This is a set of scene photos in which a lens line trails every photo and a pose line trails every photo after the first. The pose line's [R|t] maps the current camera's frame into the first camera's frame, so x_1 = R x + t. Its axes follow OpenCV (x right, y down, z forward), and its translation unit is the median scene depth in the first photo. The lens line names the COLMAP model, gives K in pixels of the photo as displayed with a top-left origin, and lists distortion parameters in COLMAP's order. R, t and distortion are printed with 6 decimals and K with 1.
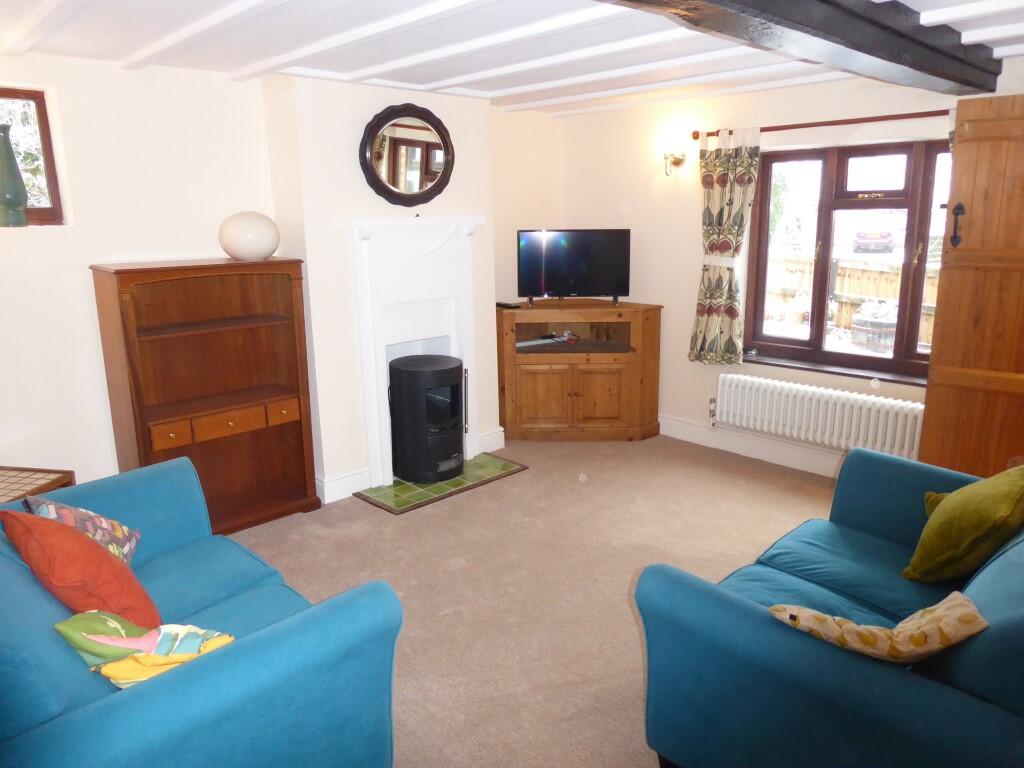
lens RADIAL K [[734.6, 0, 512.0], [0, 734.6, 384.0], [0, 0, 1]] dist [-0.000864, -0.000279]
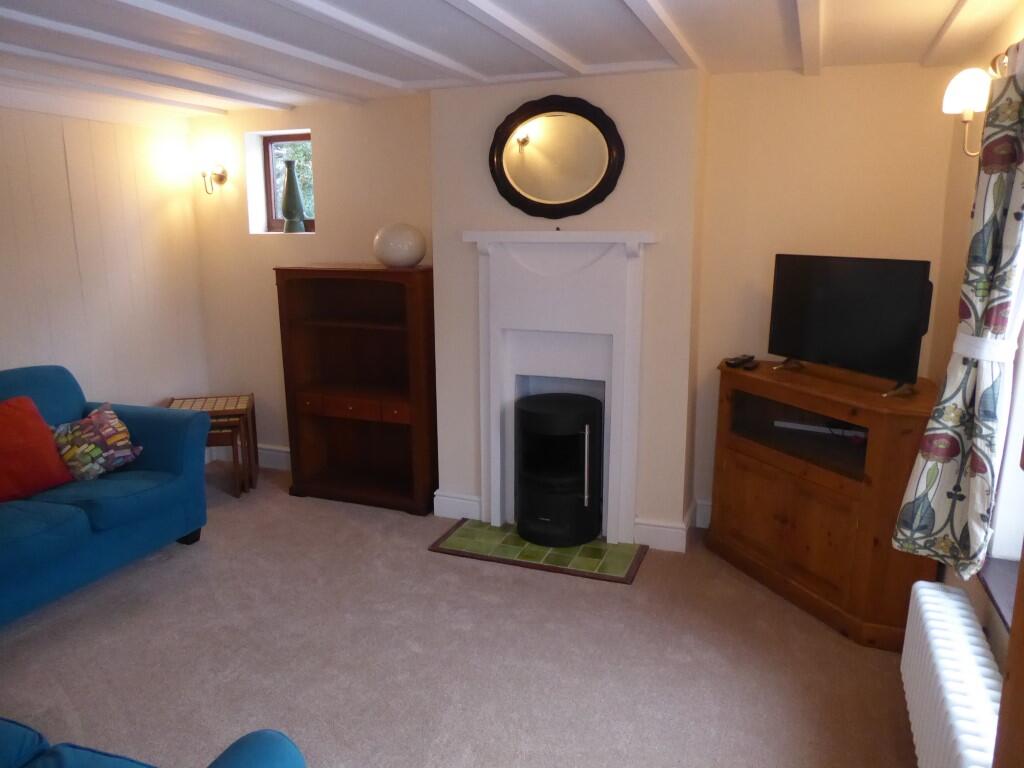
lens RADIAL K [[734.6, 0, 512.0], [0, 734.6, 384.0], [0, 0, 1]] dist [-0.000864, -0.000279]
pose [[0.419721, 0.205015, -0.884196, 0.596841], [-0.207172, 0.970080, 0.126585, -0.148153], [0.883693, 0.130050, 0.449636, 0.581717]]
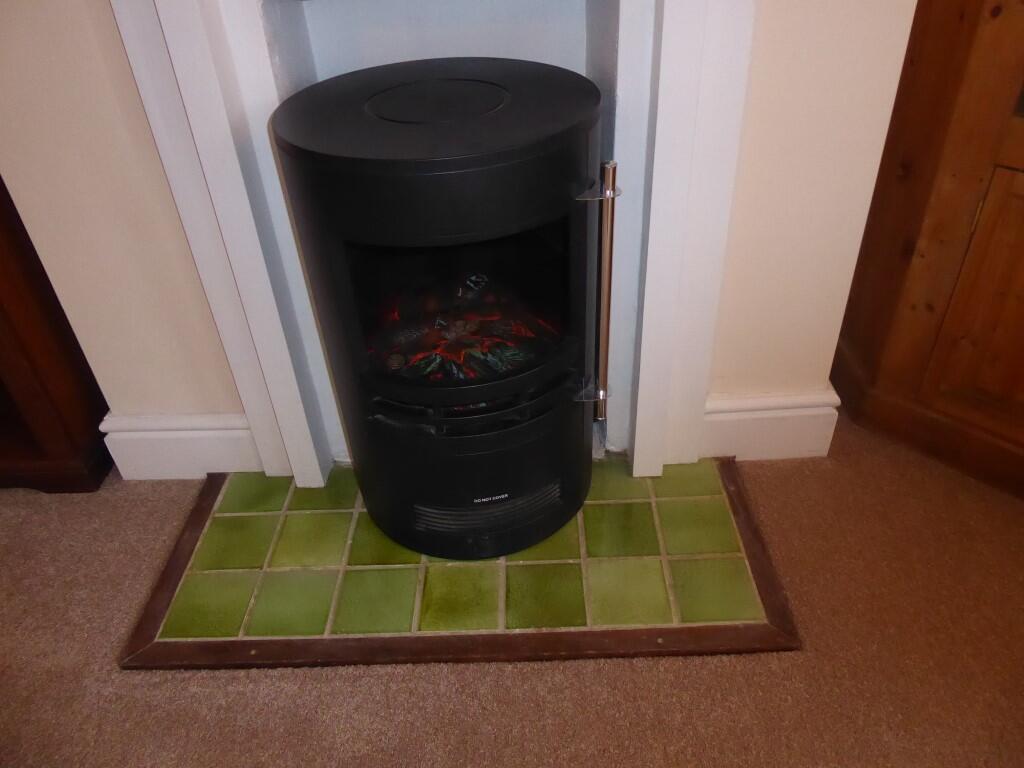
lens RADIAL K [[734.6, 0, 512.0], [0, 734.6, 384.0], [0, 0, 1]] dist [-0.000864, -0.000279]
pose [[0.712169, 0.390958, -0.583067, 0.064021], [-0.115239, 0.884410, 0.452259, -0.056128], [0.692484, -0.254893, 0.674904, 0.845402]]
